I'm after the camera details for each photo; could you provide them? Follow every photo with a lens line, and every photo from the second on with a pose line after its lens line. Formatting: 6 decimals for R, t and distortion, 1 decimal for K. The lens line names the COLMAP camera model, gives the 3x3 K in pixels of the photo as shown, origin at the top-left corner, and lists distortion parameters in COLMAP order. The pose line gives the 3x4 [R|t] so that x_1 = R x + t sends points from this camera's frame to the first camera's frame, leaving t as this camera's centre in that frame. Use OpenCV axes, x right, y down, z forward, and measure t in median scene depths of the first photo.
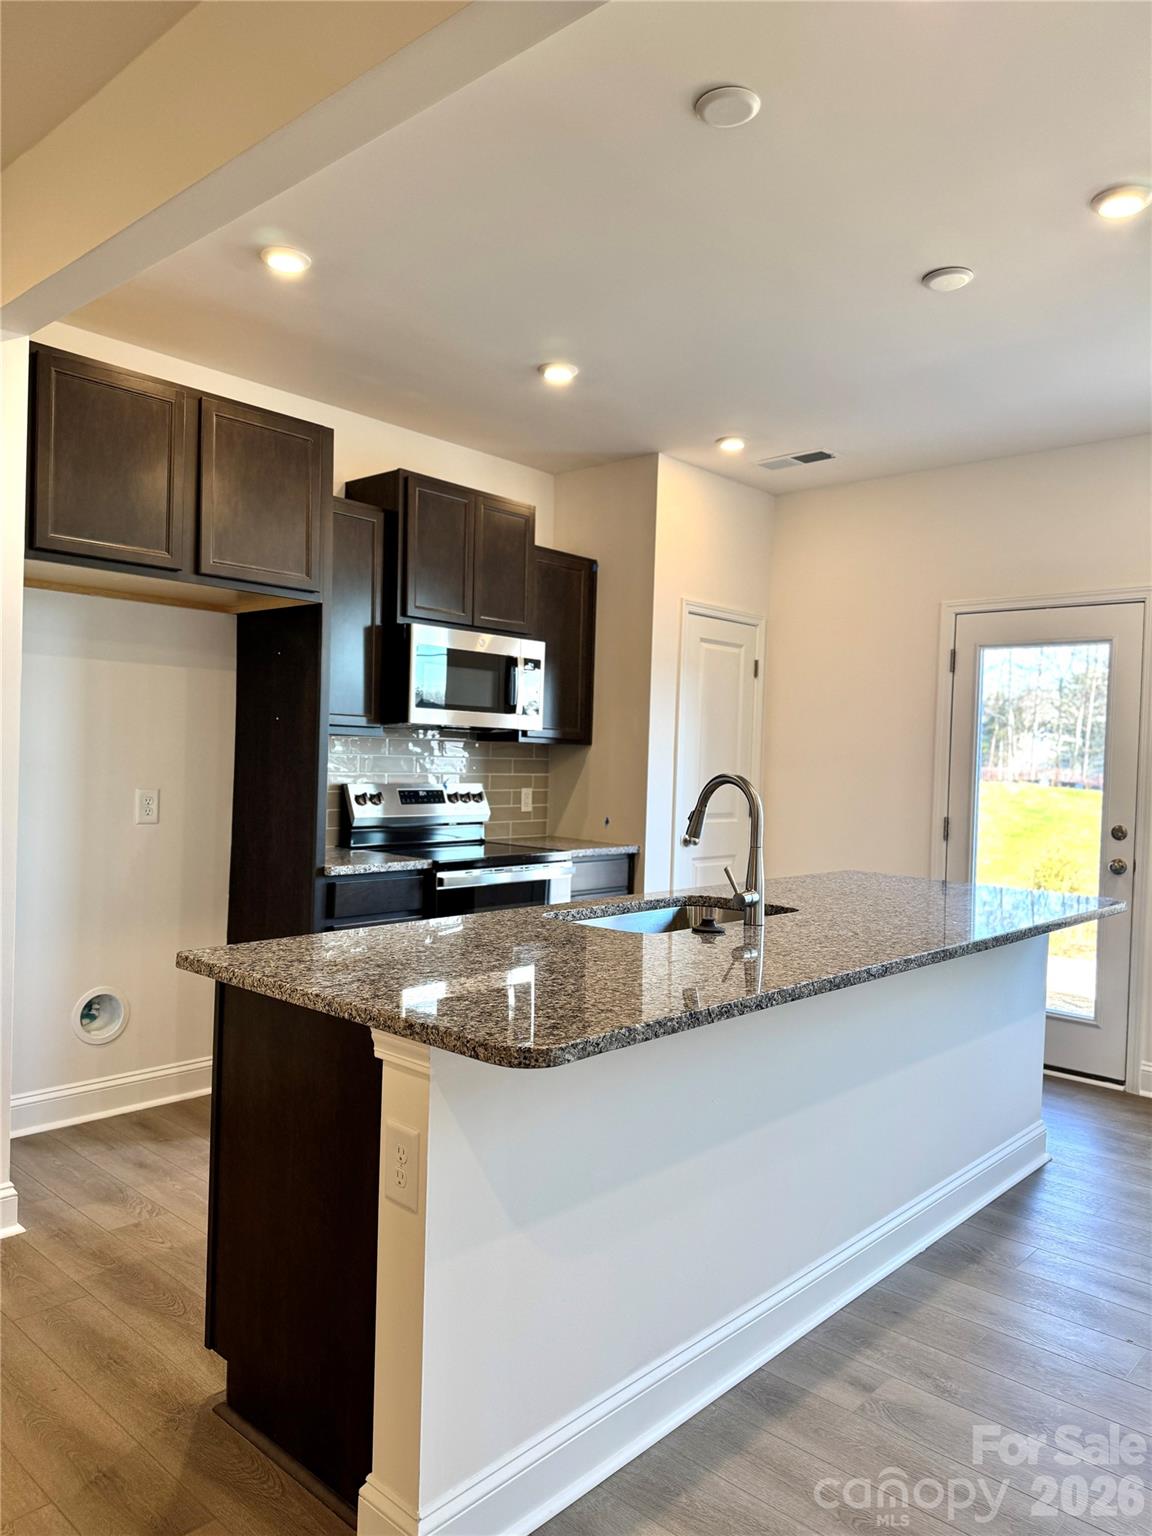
lens RADIAL K [[1066.2, 0, 575.8], [0, 1066.2, 773.4], [0, 0, 1]] dist [0.029937, 0.000525]
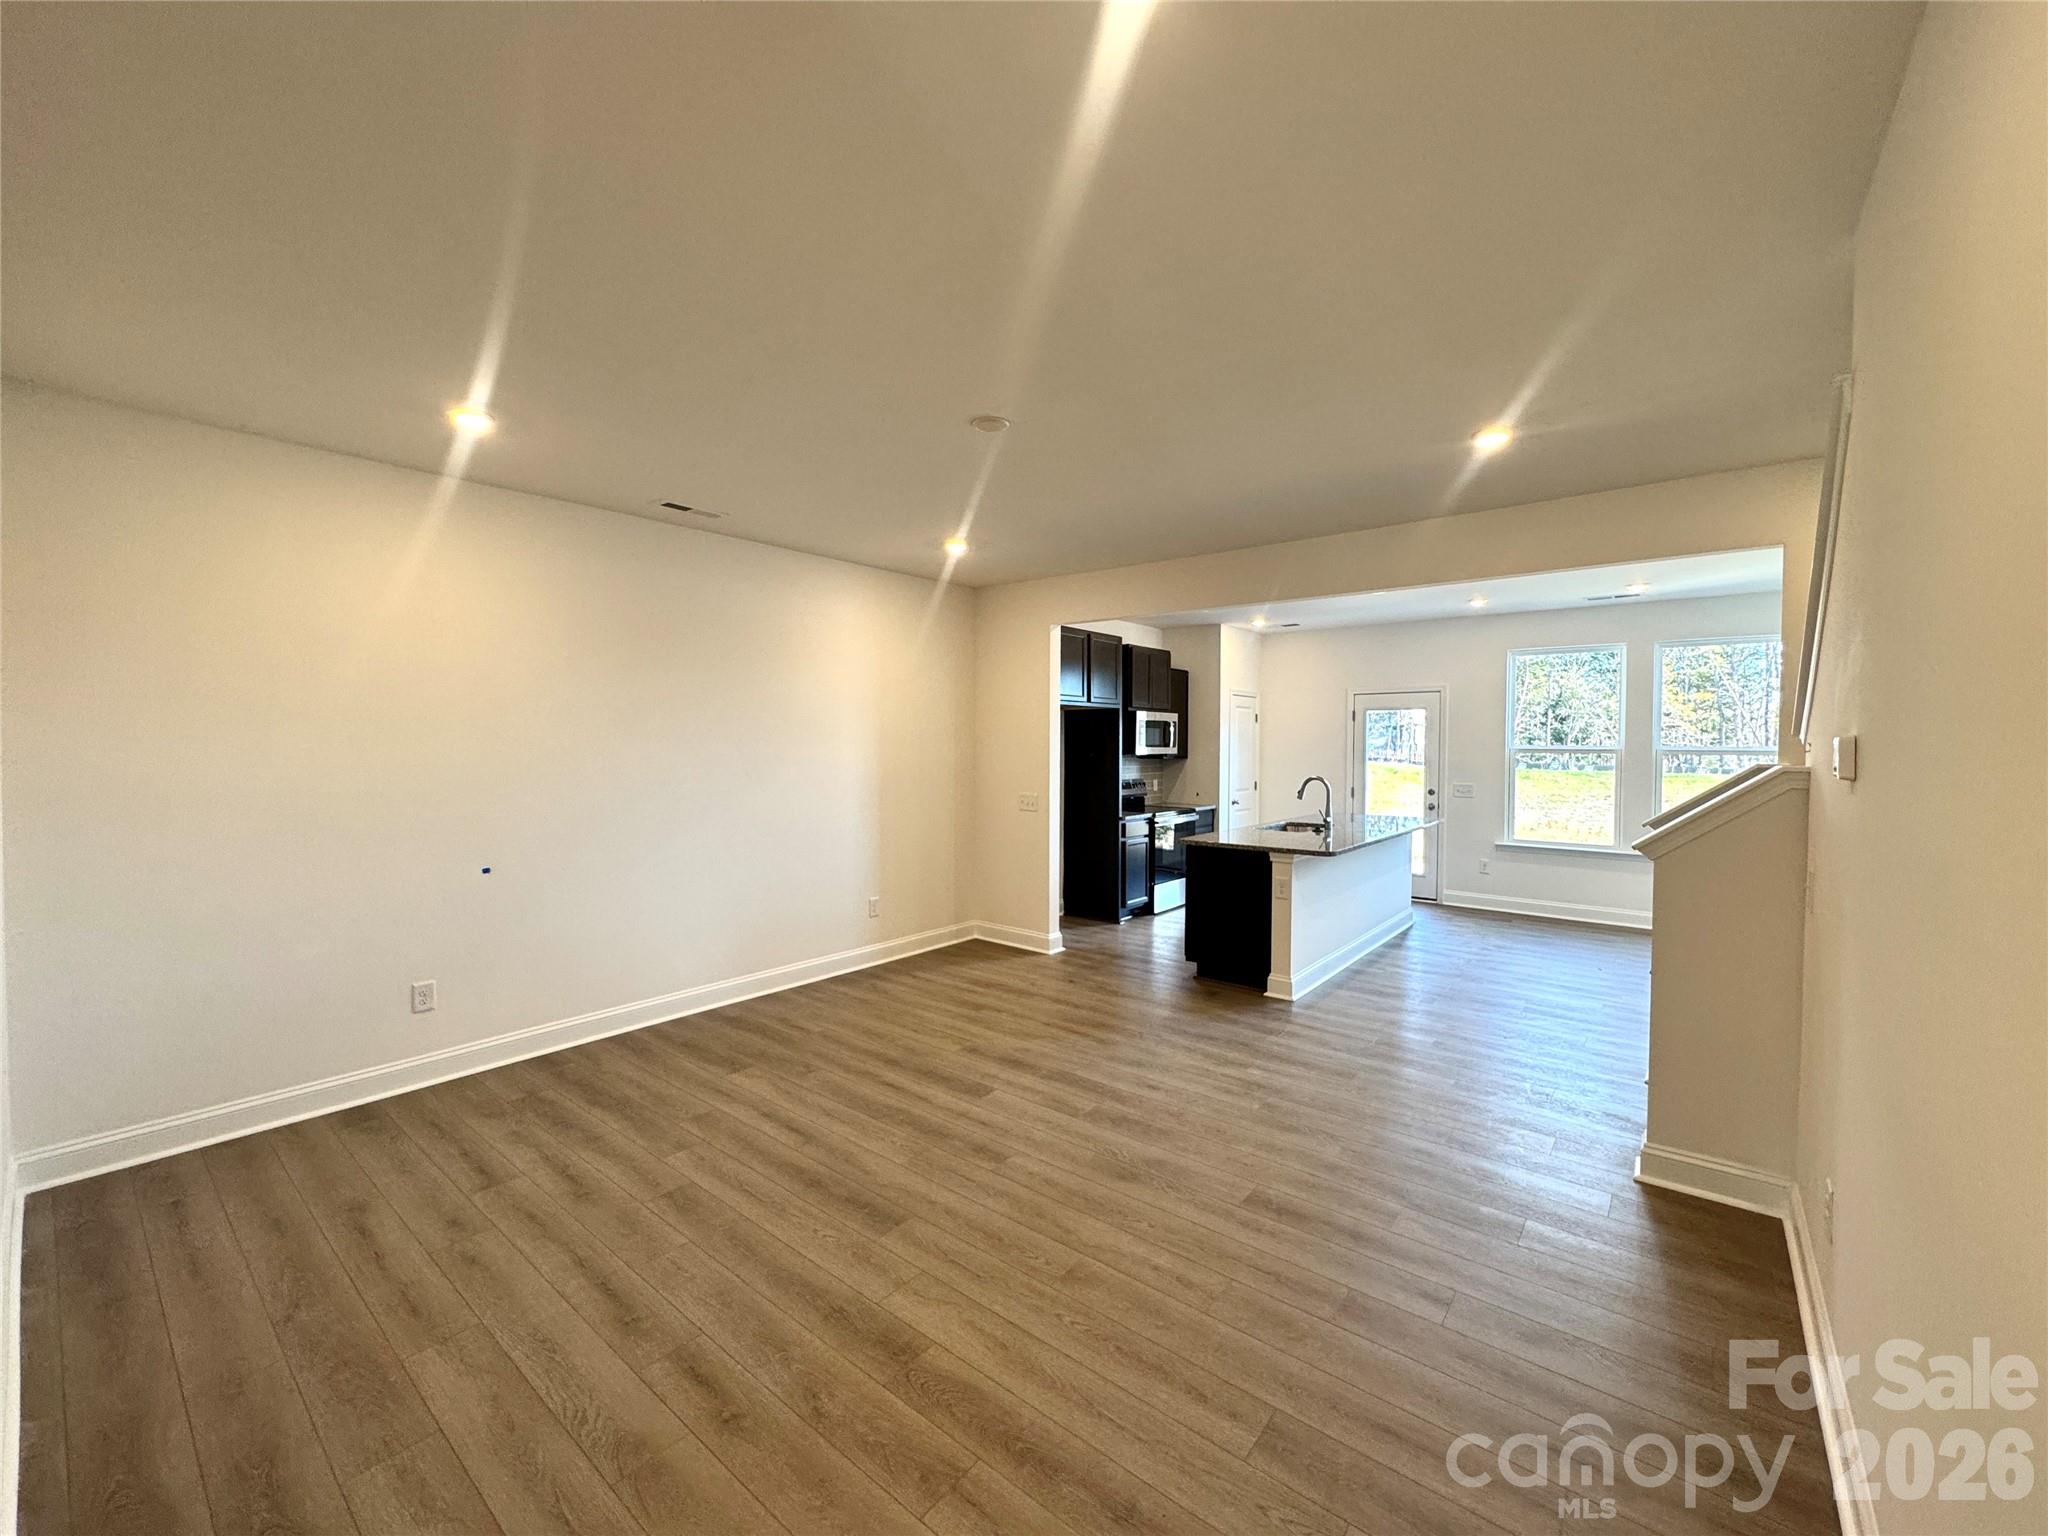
lens RADIAL K [[816.1, 0, 1024.7], [0, 816.1, 772.0], [0, 0, 1]] dist [0.000221, 0.000000]
pose [[0.997120, -0.030031, 0.069647, -0.492316], [0.028868, 0.999428, 0.017635, -0.044364], [-0.070137, -0.015574, 0.997416, -0.695397]]
